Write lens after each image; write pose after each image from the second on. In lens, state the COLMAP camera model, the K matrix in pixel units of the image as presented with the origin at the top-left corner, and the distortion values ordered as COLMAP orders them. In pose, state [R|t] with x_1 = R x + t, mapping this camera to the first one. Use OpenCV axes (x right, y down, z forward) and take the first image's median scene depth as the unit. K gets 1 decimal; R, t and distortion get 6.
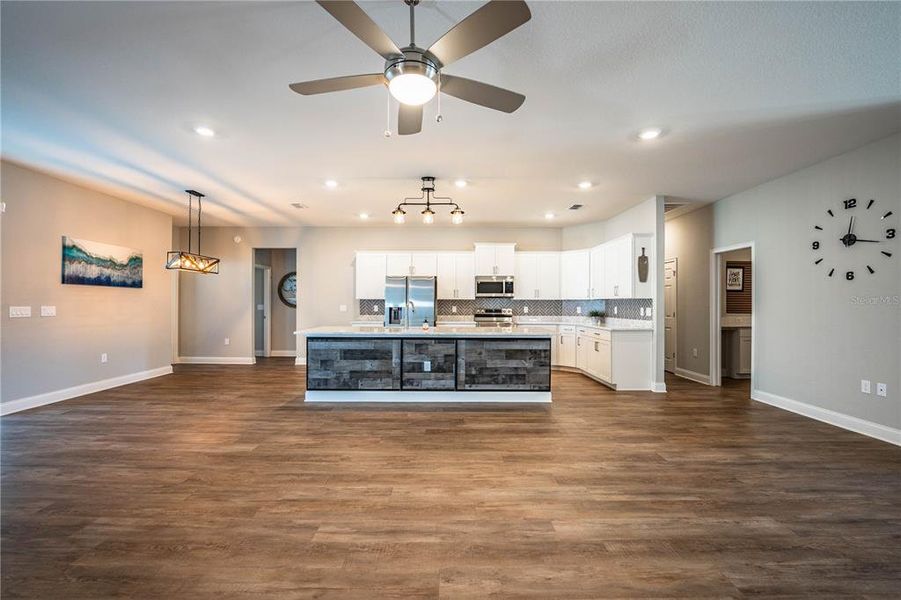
lens RADIAL K [[367.3, 0, 450.9], [0, 367.3, 302.9], [0, 0, 1]] dist [-0.028930, 0.002901]
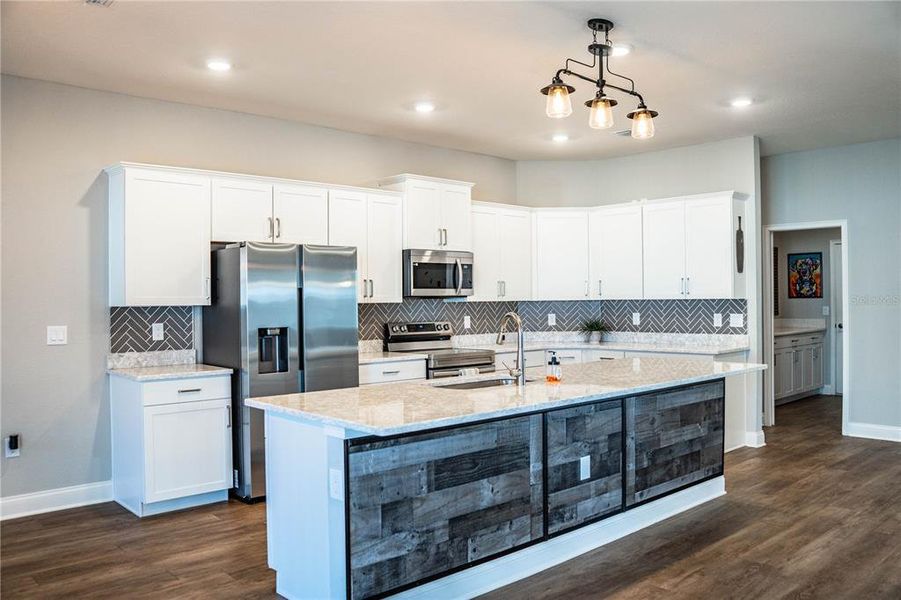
lens RADIAL K [[730.8, 0, 450.5], [0, 730.8, 300.0], [0, 0, 1]] dist [-0.122822, 0.085067]
pose [[0.736736, -0.011734, 0.676078, -0.735079], [0.010717, 0.999926, 0.005677, -0.025857], [-0.676095, 0.003063, 0.736808, 0.492826]]
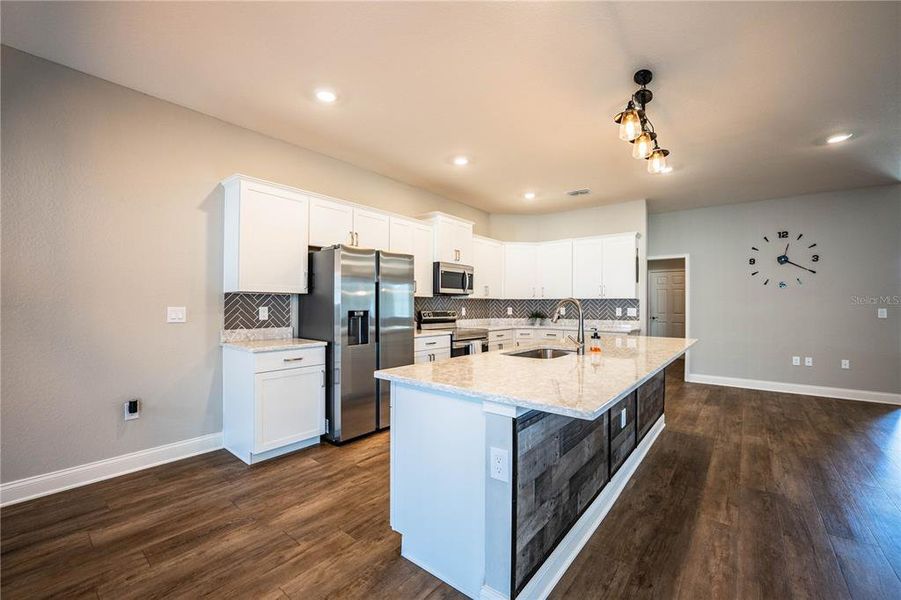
lens RADIAL K [[367.3, 0, 450.9], [0, 367.3, 302.9], [0, 0, 1]] dist [-0.028930, 0.002901]
pose [[0.635015, 0.003461, 0.772492, -0.647563], [-0.003854, 0.999992, -0.001312, 0.002664], [-0.772490, -0.002144, 0.635023, 0.853598]]
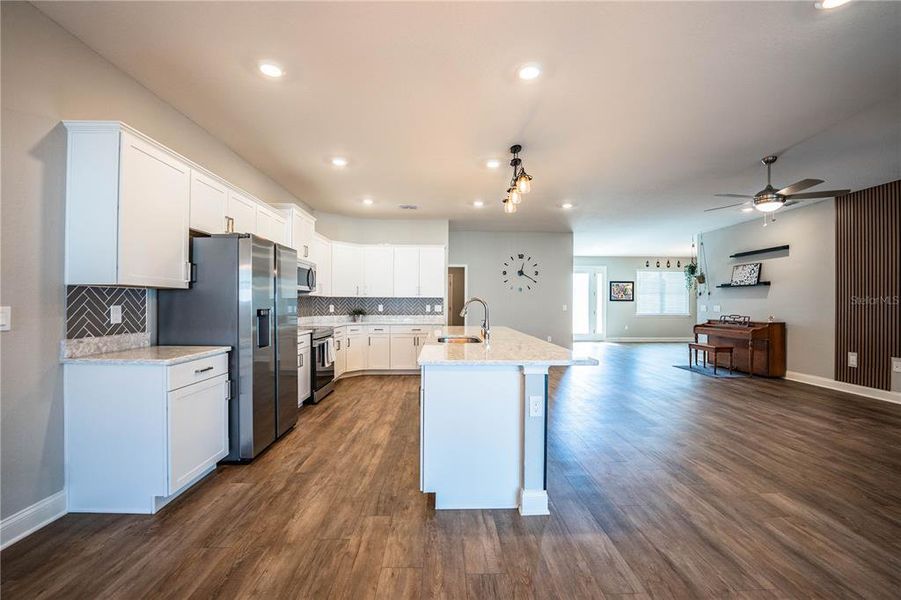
lens RADIAL K [[367.3, 0, 450.9], [0, 367.3, 302.9], [0, 0, 1]] dist [-0.028930, 0.002901]
pose [[-0.021031, -0.001997, 0.999777, -0.850242], [-0.006888, 0.999975, 0.001853, 0.003047], [-0.999755, -0.006848, -0.021045, 1.127727]]
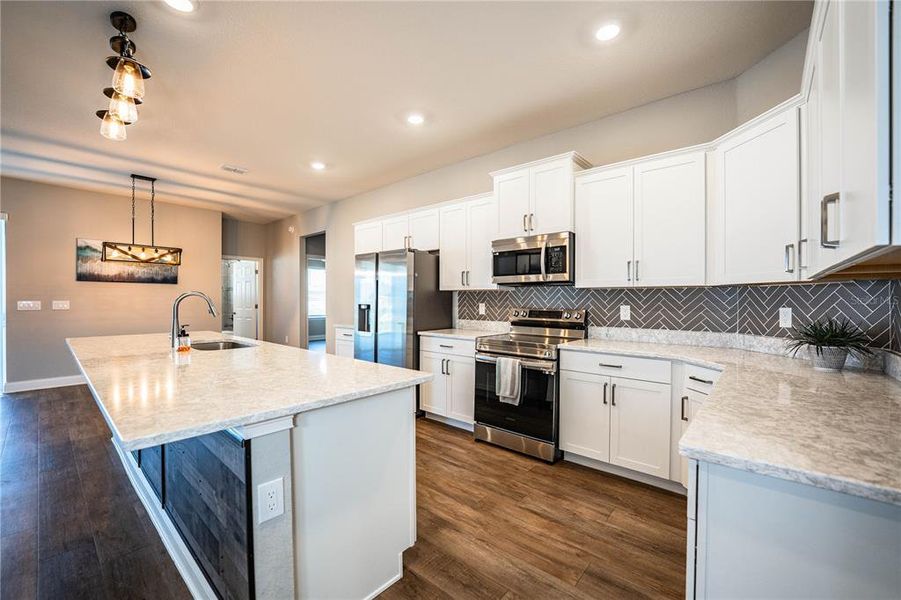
lens RADIAL K [[367.3, 0, 450.9], [0, 367.3, 302.9], [0, 0, 1]] dist [-0.028930, 0.002901]
pose [[0.750534, 0.004603, -0.660816, 0.522349], [-0.000038, 0.999976, 0.006923, 0.007612], [0.660832, -0.005170, 0.750516, 0.911495]]
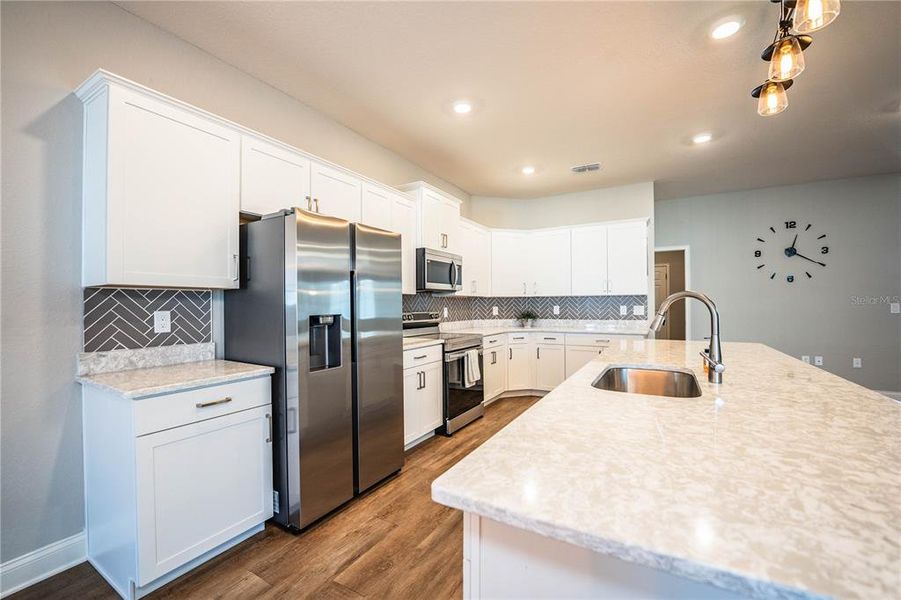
lens RADIAL K [[367.3, 0, 450.9], [0, 367.3, 302.9], [0, 0, 1]] dist [-0.028930, 0.002901]
pose [[0.510789, -0.004112, 0.859696, -0.521151], [0.006655, 0.999978, 0.000829, 0.003079], [-0.859681, 0.005298, 0.510805, 1.078819]]
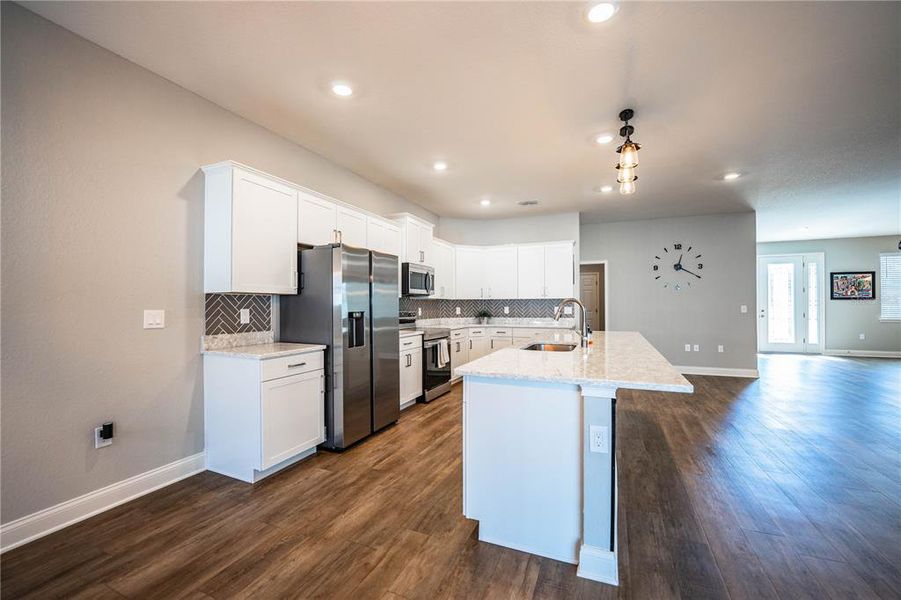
lens RADIAL K [[367.3, 0, 450.9], [0, 367.3, 302.9], [0, 0, 1]] dist [-0.028930, 0.002901]
pose [[0.404666, 0.000673, 0.914464, -0.770929], [0.002597, 0.999995, -0.001885, 0.002321], [-0.914461, 0.003137, 0.404662, 0.998396]]
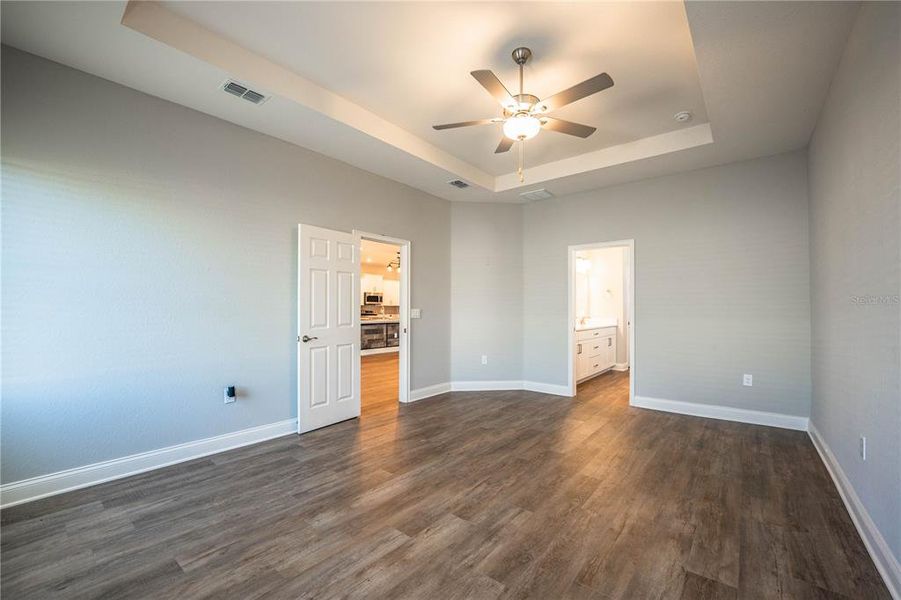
lens RADIAL K [[367.3, 0, 450.9], [0, 367.3, 302.9], [0, 0, 1]] dist [-0.028930, 0.002901]
pose [[0.636297, 0.011602, 0.771357, -1.579860], [-0.000551, 0.999893, -0.014585, 0.006593], [-0.771444, 0.008856, 0.636236, -0.686187]]
